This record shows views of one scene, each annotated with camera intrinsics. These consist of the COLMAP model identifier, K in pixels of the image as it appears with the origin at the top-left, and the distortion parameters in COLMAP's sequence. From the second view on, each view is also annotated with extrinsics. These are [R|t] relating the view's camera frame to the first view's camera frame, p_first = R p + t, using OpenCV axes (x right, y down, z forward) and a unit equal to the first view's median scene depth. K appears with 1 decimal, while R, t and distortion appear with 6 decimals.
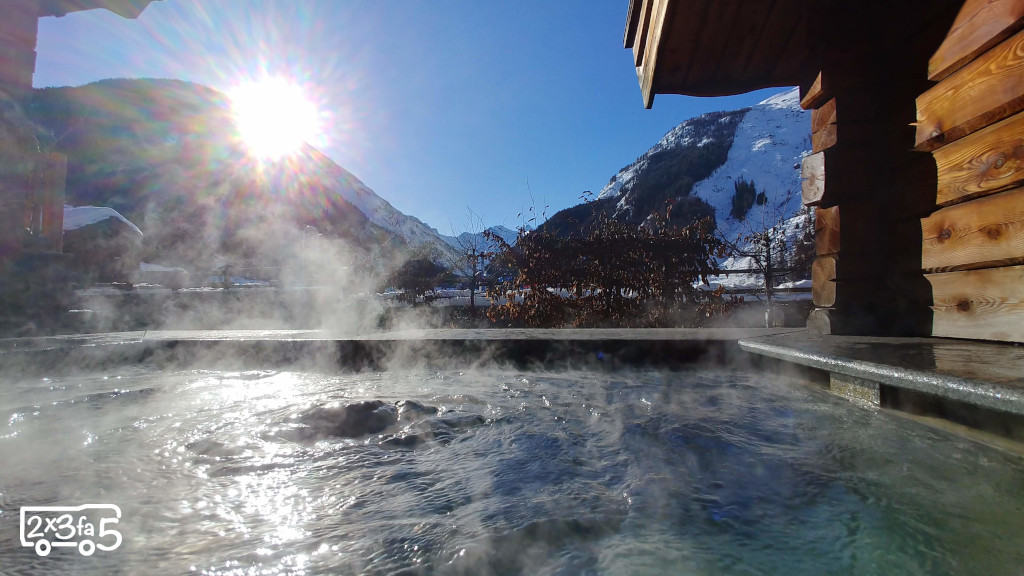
lens RADIAL K [[451.0, 0, 511.9], [0, 451.0, 287.6], [0, 0, 1]] dist [-0.013434, 0.000439]
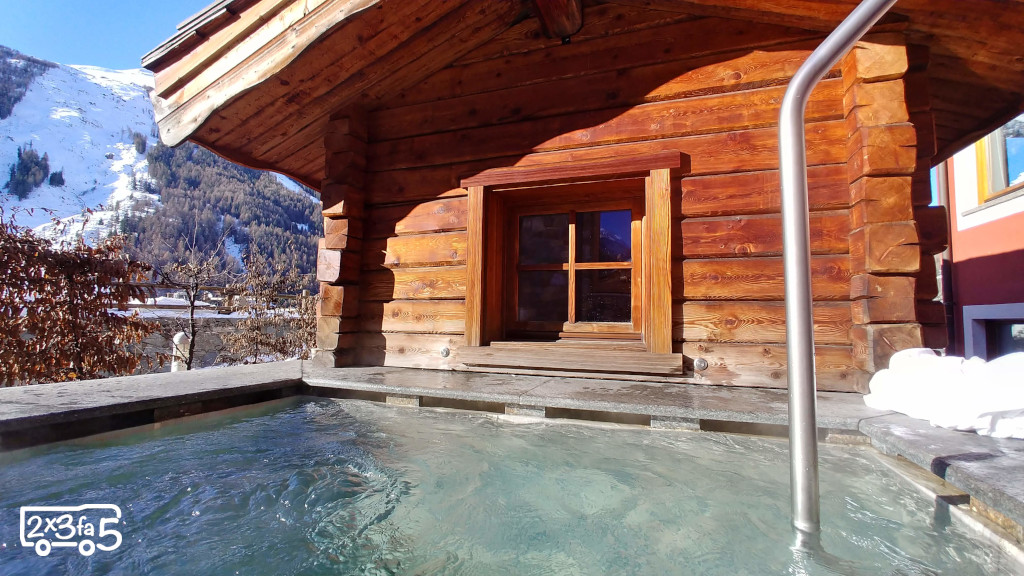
lens RADIAL K [[451.0, 0, 511.4], [0, 451.0, 288.2], [0, 0, 1]] dist [-0.013434, 0.000439]
pose [[0.229021, 0.081324, 0.970018, -0.709930], [-0.068030, 0.995405, -0.067391, -0.111232], [-0.971041, -0.050556, 0.233501, 0.031372]]
